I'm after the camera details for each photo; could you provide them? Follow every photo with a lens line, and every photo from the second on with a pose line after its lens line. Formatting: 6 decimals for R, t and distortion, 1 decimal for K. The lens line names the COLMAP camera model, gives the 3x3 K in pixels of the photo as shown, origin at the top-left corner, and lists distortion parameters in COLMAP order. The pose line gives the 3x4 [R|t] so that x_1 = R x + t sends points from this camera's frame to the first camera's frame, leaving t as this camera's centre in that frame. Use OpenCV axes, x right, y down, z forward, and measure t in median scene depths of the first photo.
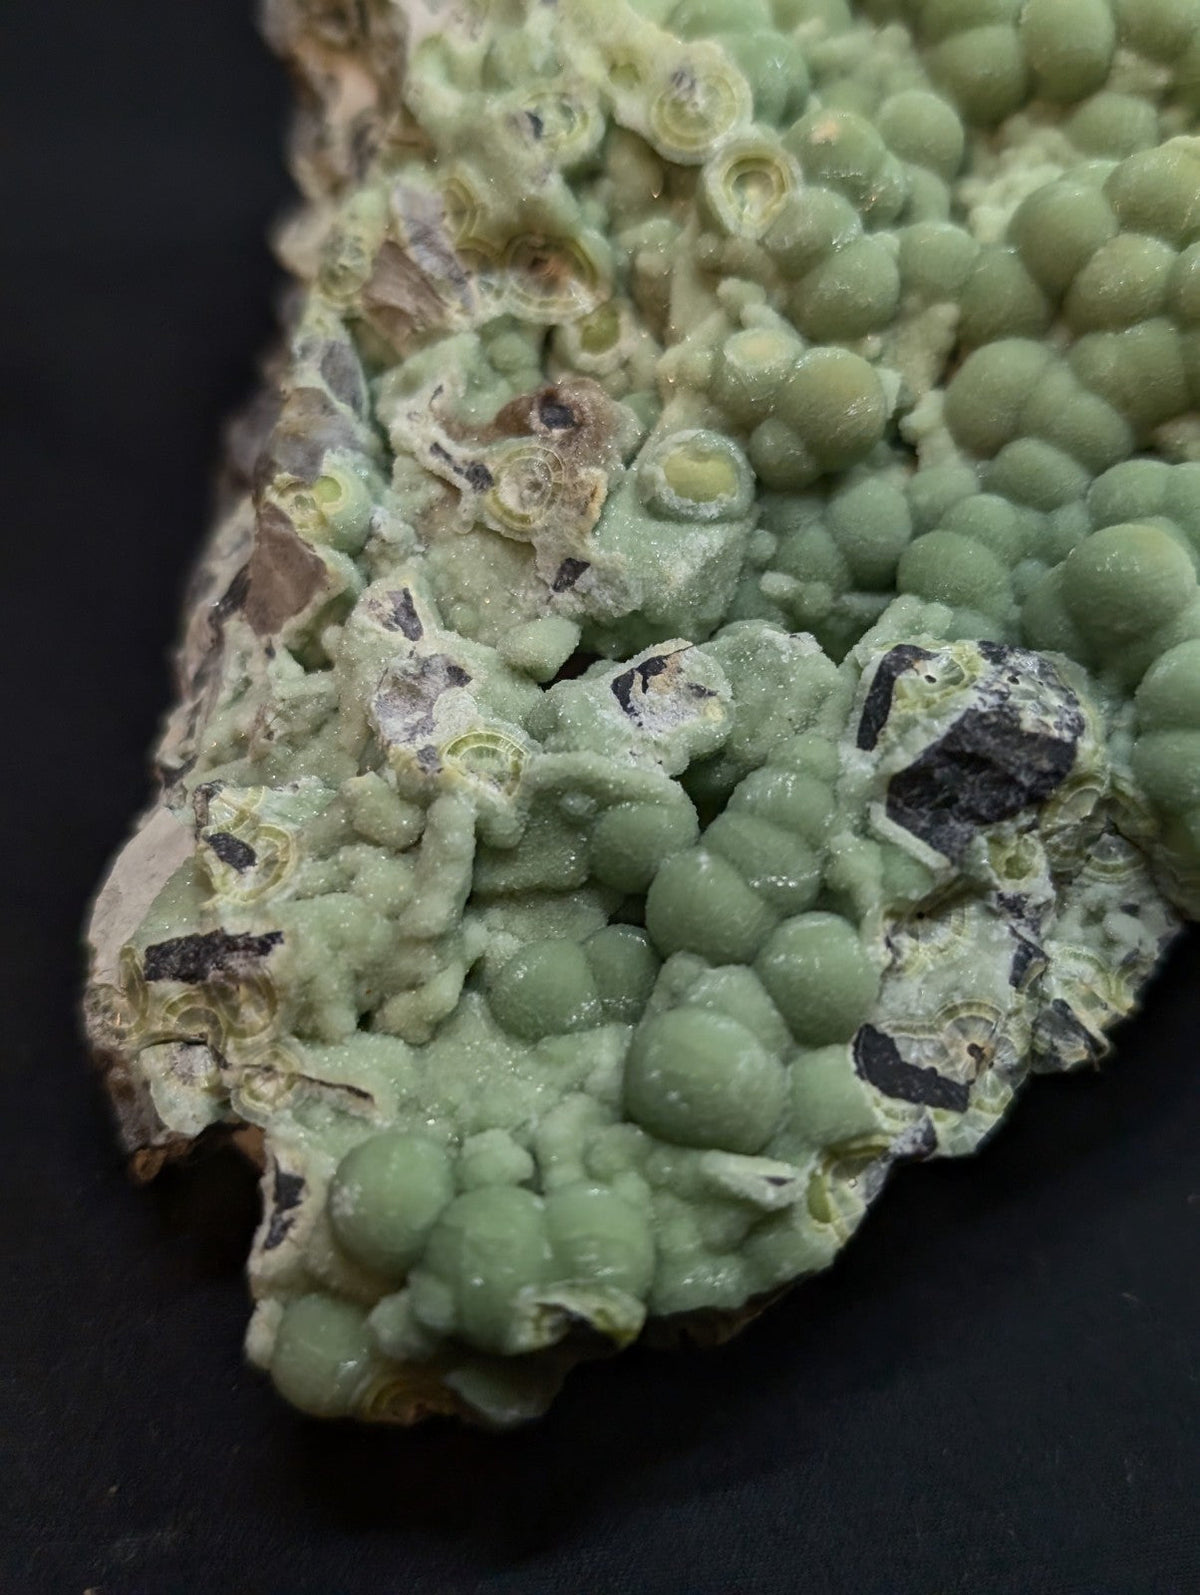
lens RADIAL K [[1786.7, 0, 592.9], [0, 1786.7, 796.1], [0, 0, 1]] dist [-0.056143, 0.000000]
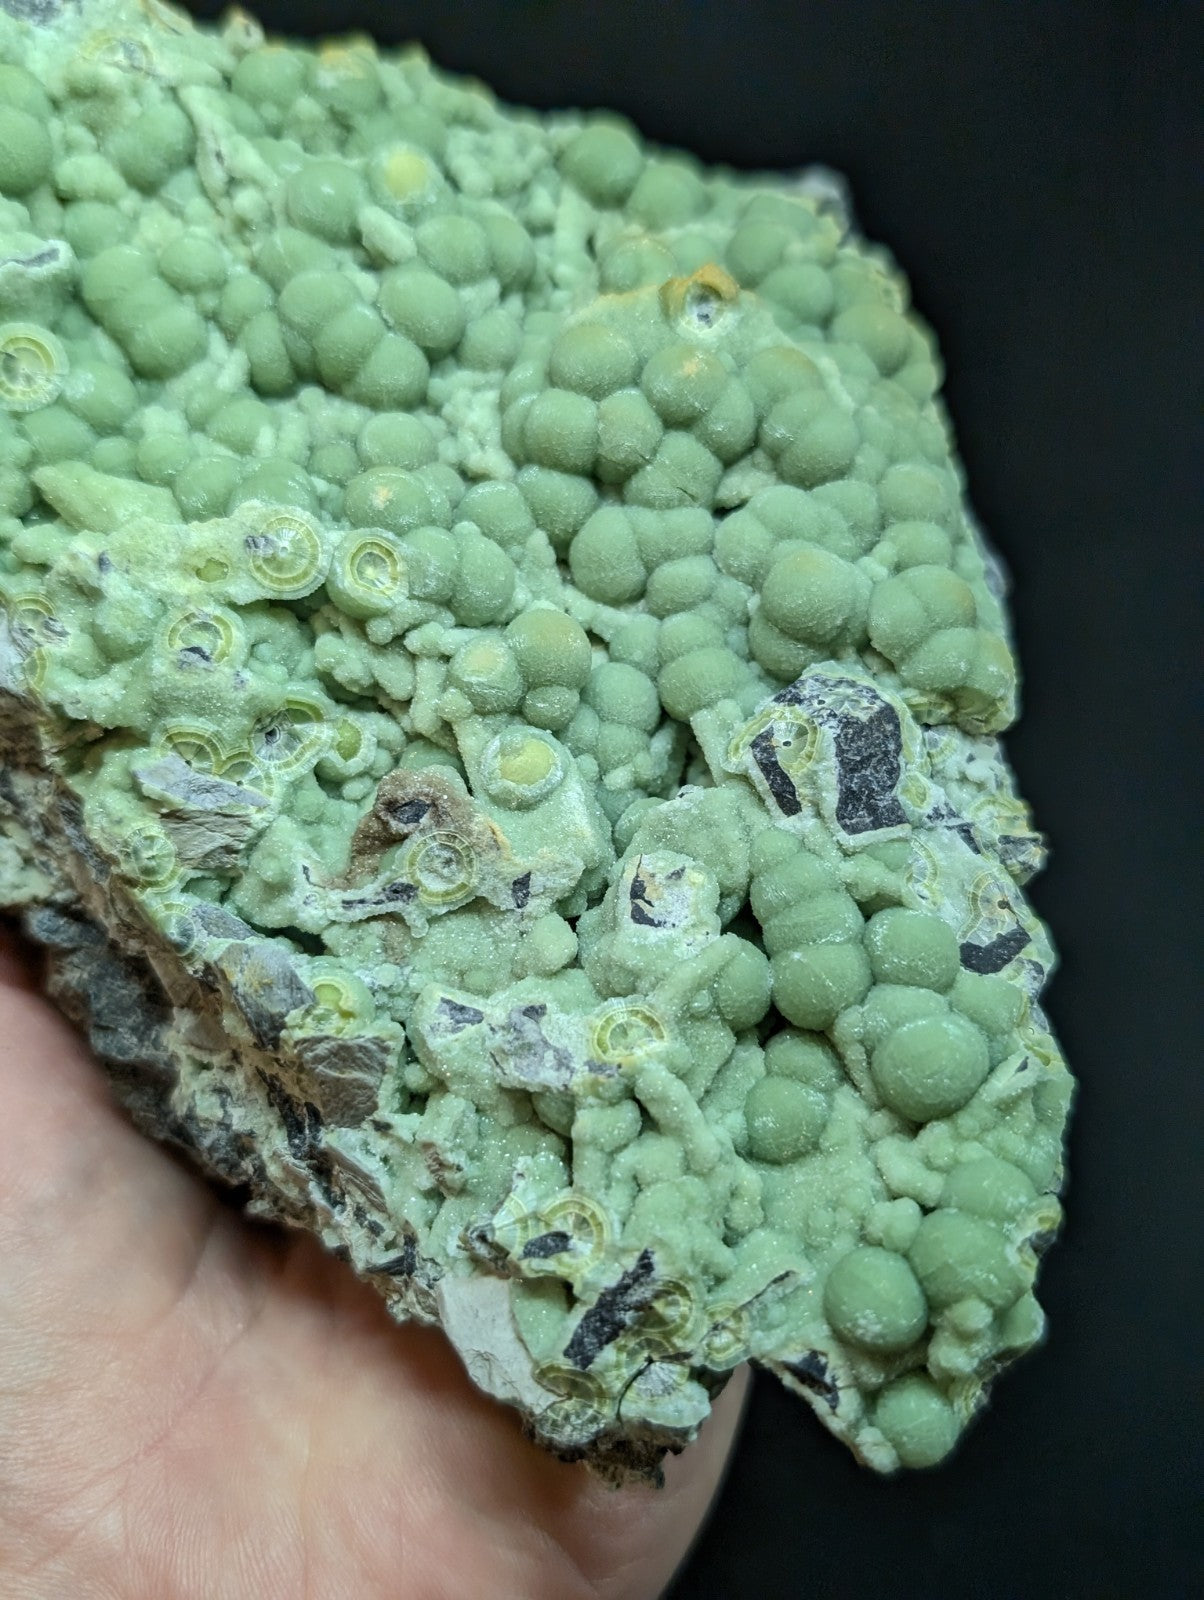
lens RADIAL K [[1792.3, 0, 624.1], [0, 1792.3, 787.3], [0, 0, 1]] dist [-0.056143, 0.000000]
pose [[0.598748, -0.705705, 0.378789, -0.410540], [0.708405, 0.687276, 0.160666, -0.340378], [-0.373716, 0.172138, 0.911430, -0.176778]]
